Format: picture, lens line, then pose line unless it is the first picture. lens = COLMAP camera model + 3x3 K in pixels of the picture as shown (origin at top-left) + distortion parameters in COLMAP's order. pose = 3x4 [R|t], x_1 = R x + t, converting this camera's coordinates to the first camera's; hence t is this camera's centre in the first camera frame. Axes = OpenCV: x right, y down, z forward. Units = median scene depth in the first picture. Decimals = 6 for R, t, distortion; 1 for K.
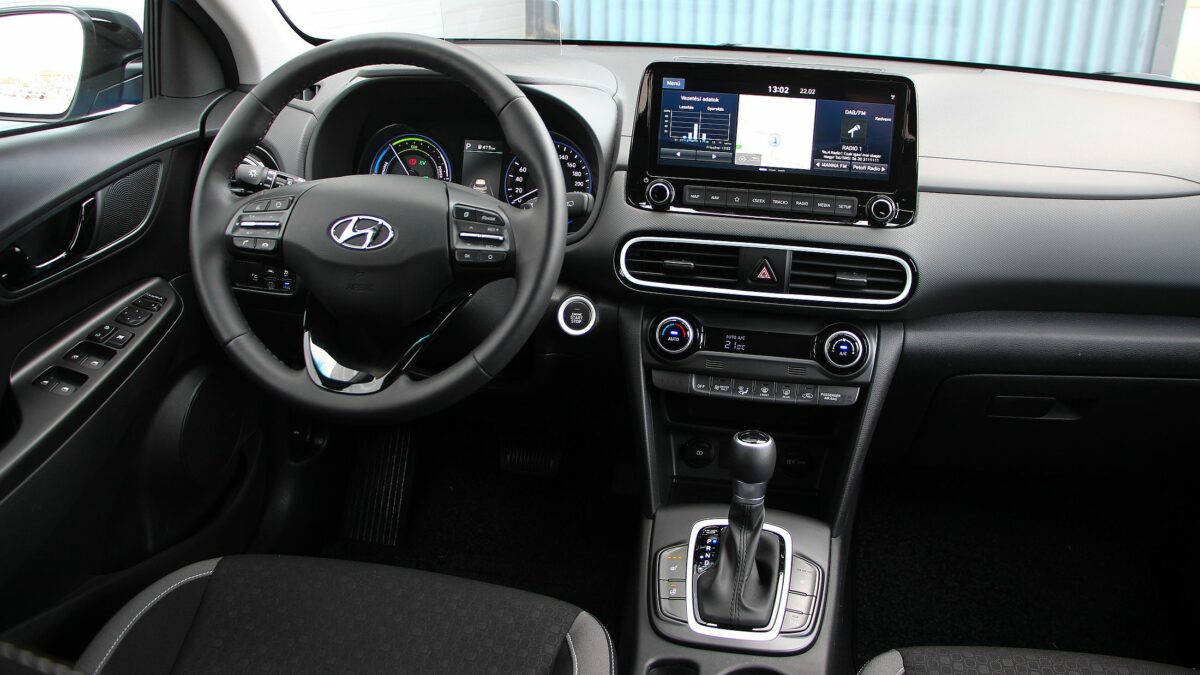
lens RADIAL K [[1006.5, 0, 601.6], [0, 1006.5, 306.4], [0, 0, 1]] dist [-0.176262, 0.154525]
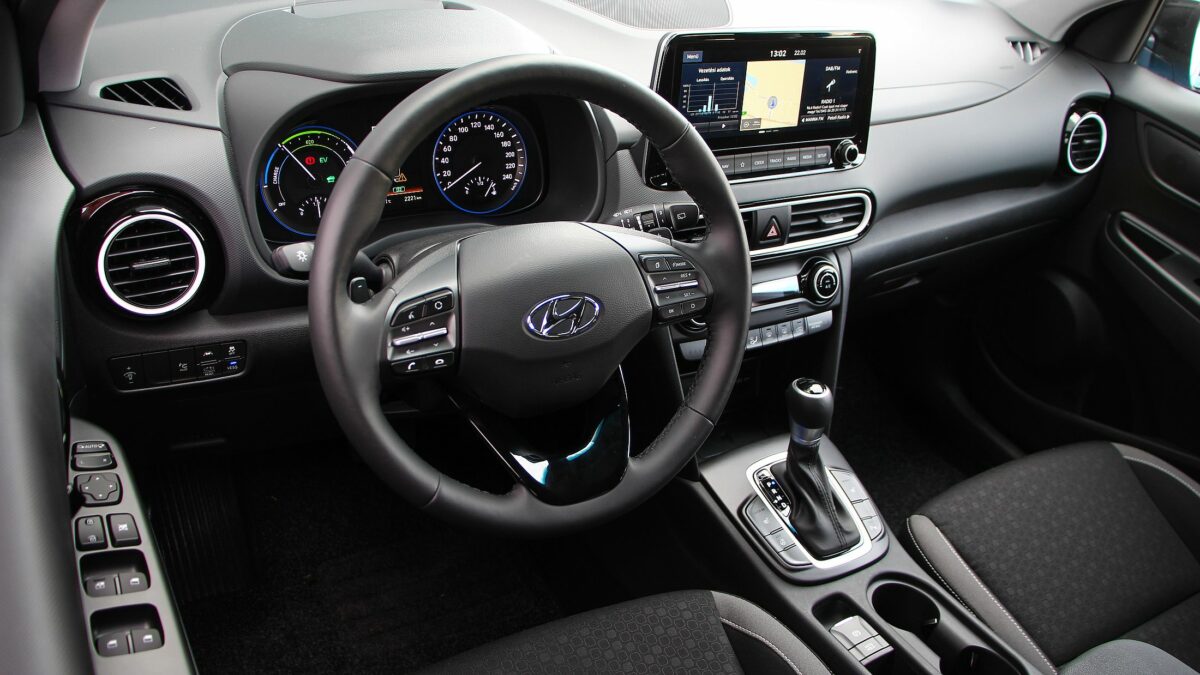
lens RADIAL K [[1013.8, 0, 616.6], [0, 1013.8, 337.6], [0, 0, 1]] dist [-0.184857, 0.160049]
pose [[0.760815, -0.283189, 0.583921, -0.608115], [0.126023, 0.947110, 0.295128, -0.259402], [-0.636615, -0.150951, 0.756264, 0.290624]]
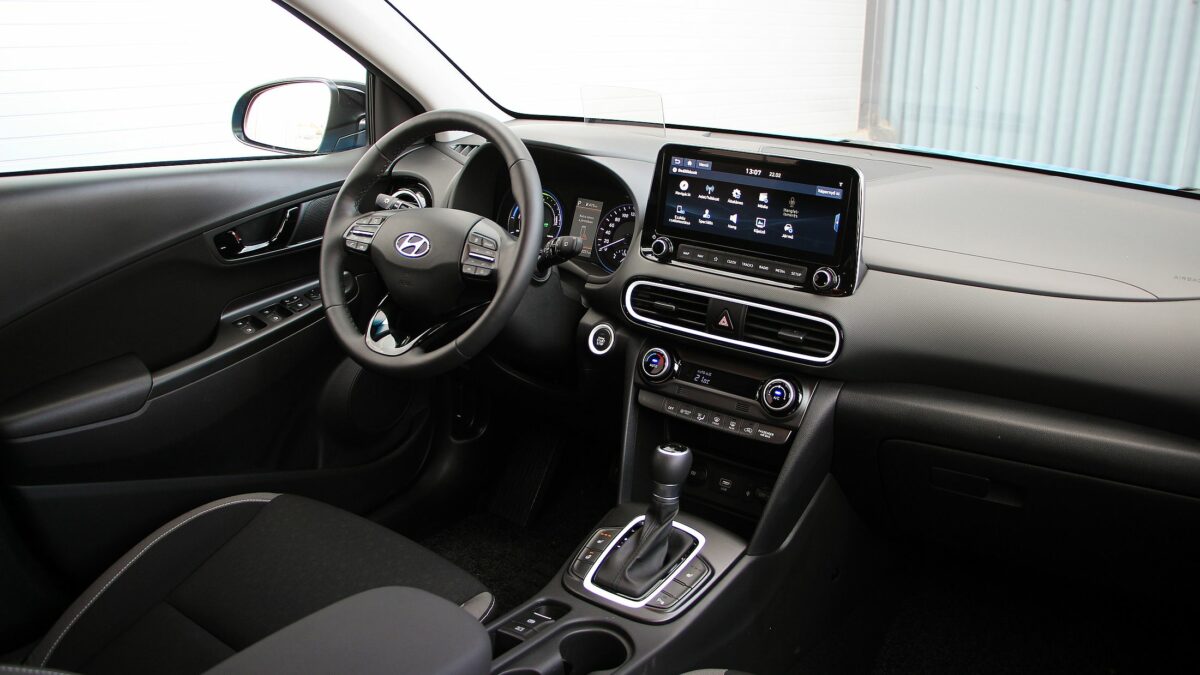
lens RADIAL K [[1006.5, 0, 601.6], [0, 1006.5, 306.4], [0, 0, 1]] dist [-0.176262, 0.154525]
pose [[0.901468, 0.130244, -0.412785, 0.525919], [-0.166115, 0.984731, -0.052068, 0.036655], [0.399700, 0.115507, 0.909339, -0.159562]]
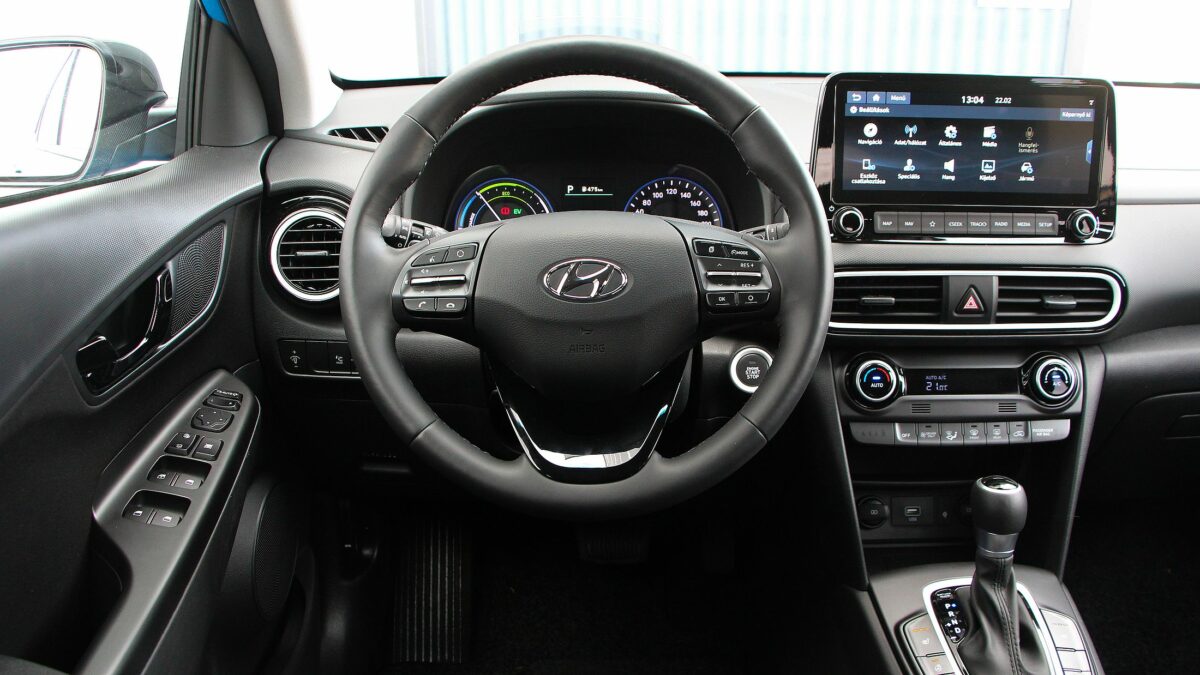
lens RADIAL K [[1011.9, 0, 600.1], [0, 1011.9, 373.3], [0, 0, 1]] dist [-0.182441, 0.162325]
pose [[0.982802, -0.086327, 0.163241, -0.318569], [0.088142, 0.996100, -0.003896, 0.004075], [-0.162268, 0.018217, 0.986579, 0.173830]]
